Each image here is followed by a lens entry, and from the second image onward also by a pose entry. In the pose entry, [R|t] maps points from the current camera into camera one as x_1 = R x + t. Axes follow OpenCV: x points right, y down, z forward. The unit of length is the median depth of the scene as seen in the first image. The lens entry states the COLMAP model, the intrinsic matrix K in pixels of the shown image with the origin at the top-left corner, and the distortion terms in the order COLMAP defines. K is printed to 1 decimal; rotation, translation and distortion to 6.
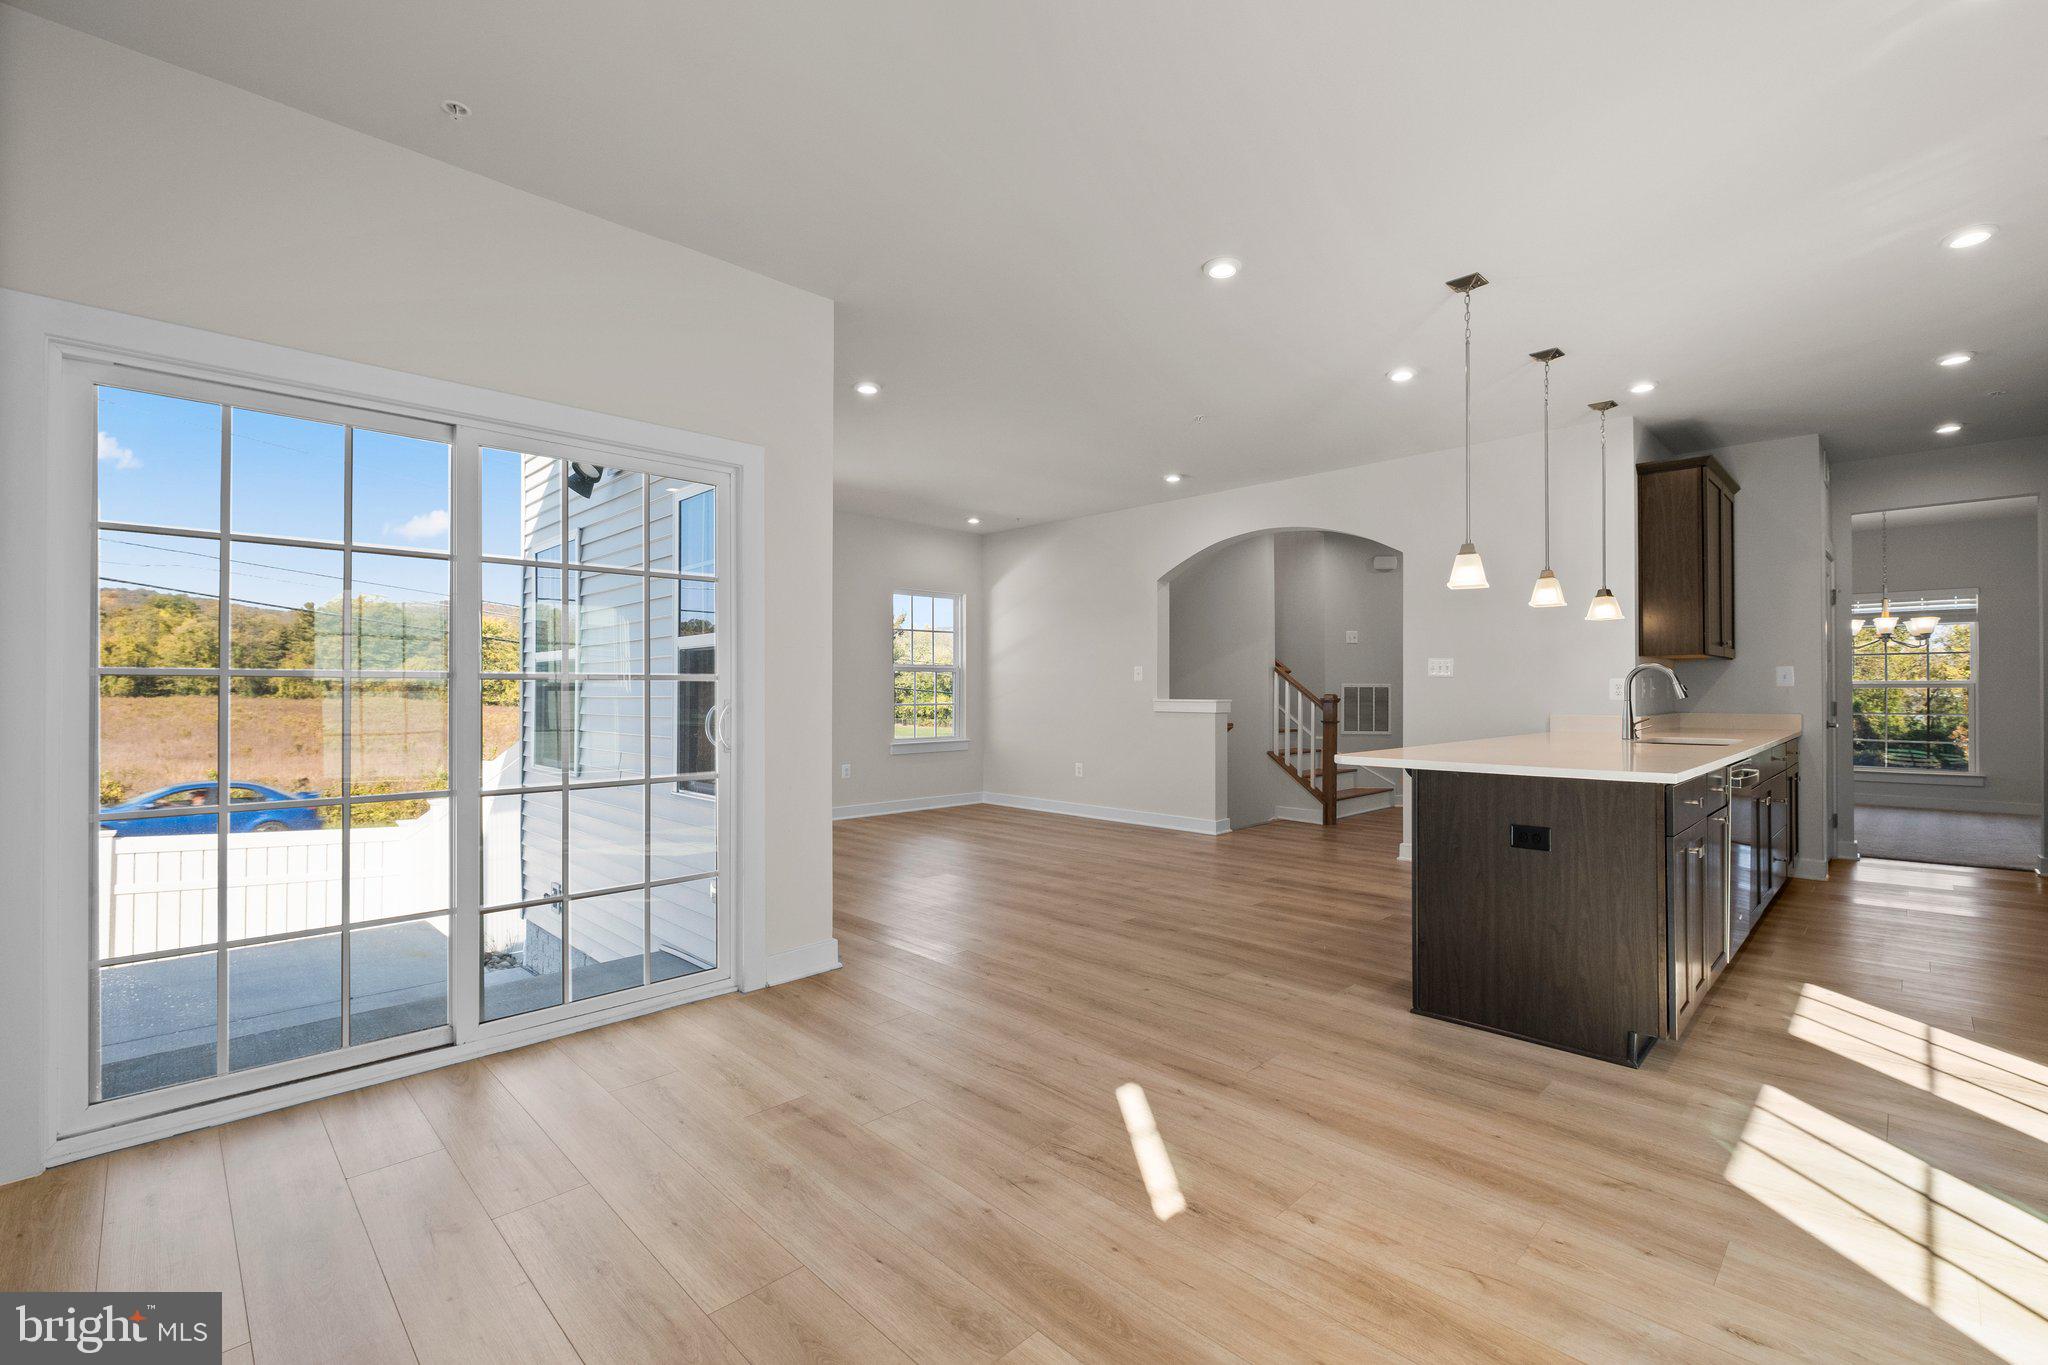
lens RADIAL K [[899.8, 0, 1038.8], [0, 899.8, 665.1], [0, 0, 1]] dist [0.004521, -0.003005]
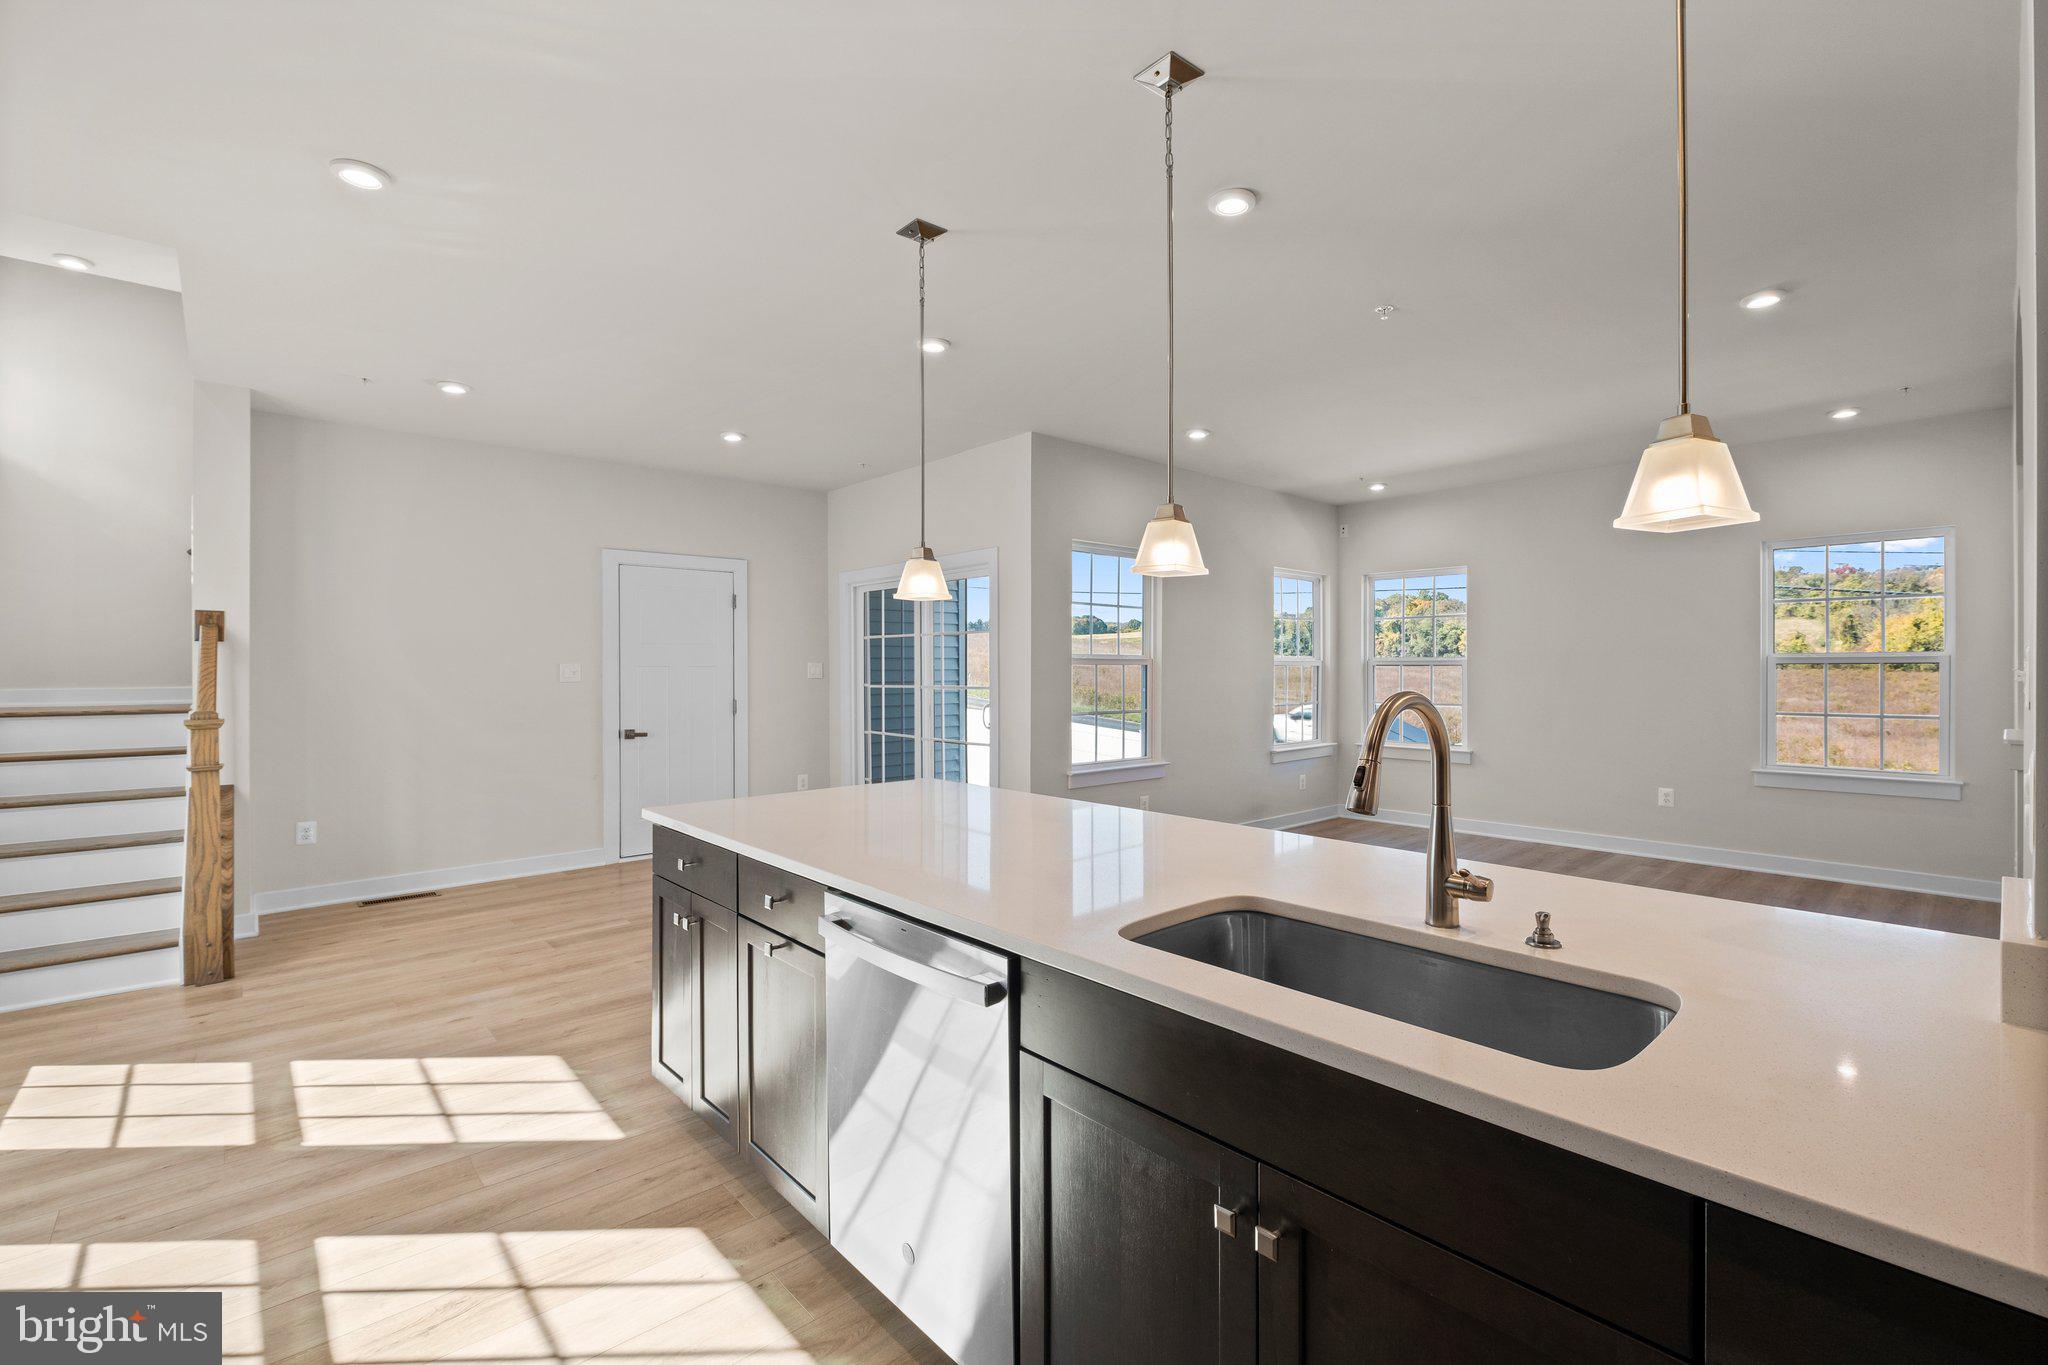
lens RADIAL K [[899.8, 0, 1039.6], [0, 899.8, 674.2], [0, 0, 1]] dist [0.004521, -0.003005]
pose [[-0.059493, 0.007663, -0.998199, 1.311296], [0.033563, 0.999420, 0.005672, -0.020433], [0.997664, -0.033165, -0.059716, 1.147673]]
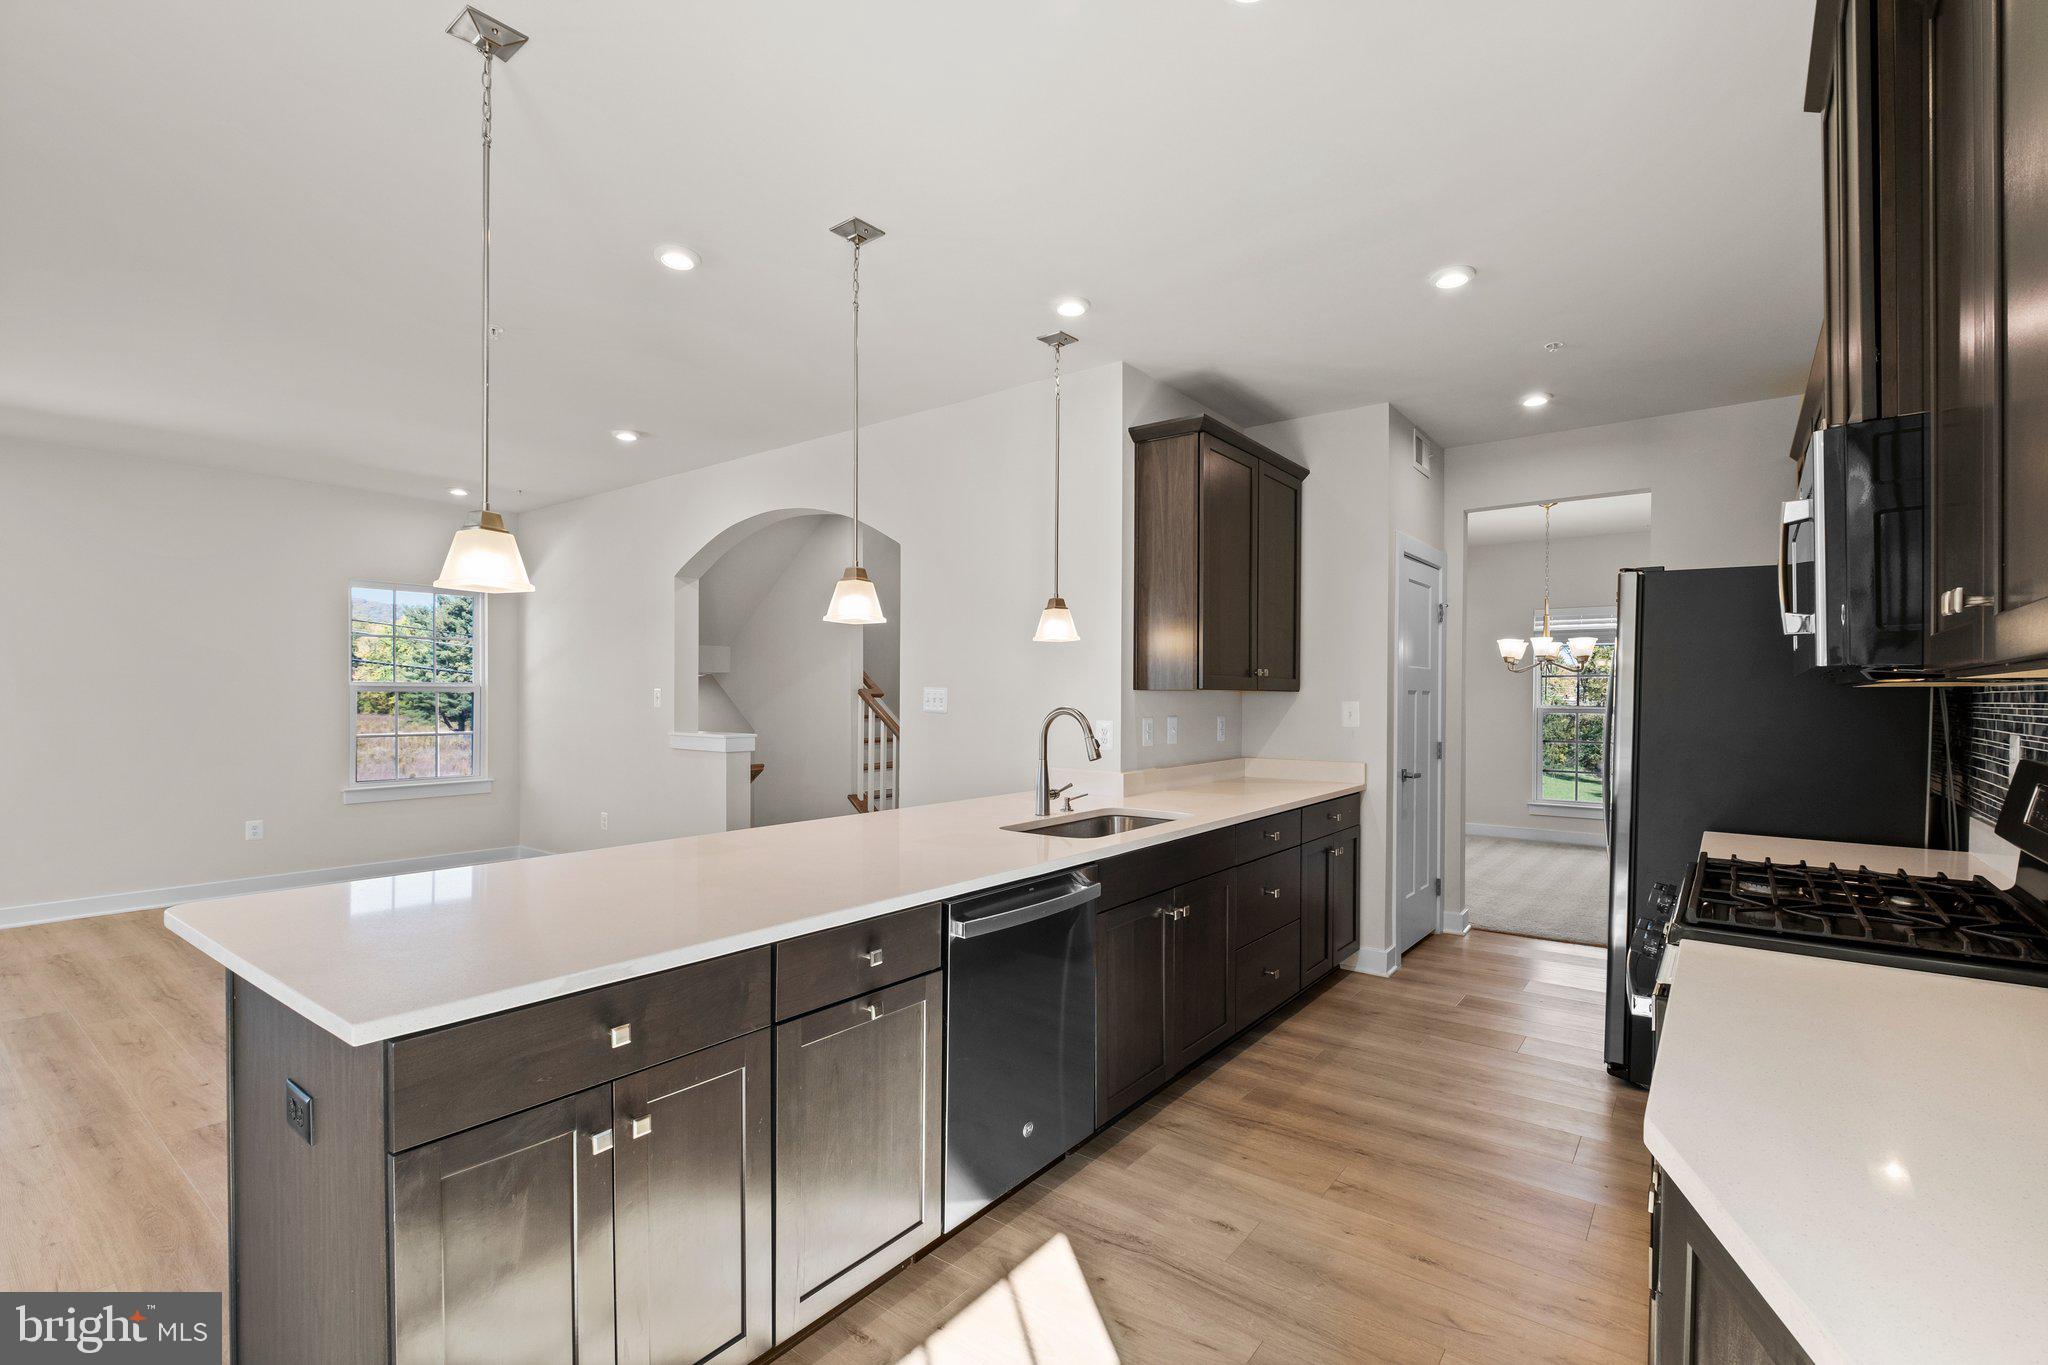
lens RADIAL K [[899.8, 0, 1072.0], [0, 899.8, 711.5], [0, 0, 1]] dist [0.004521, -0.003005]
pose [[0.990071, 0.000258, 0.140570, 0.773446], [-0.007024, 0.998840, 0.047635, -0.040591], [-0.140395, -0.048149, 0.988924, 0.407766]]
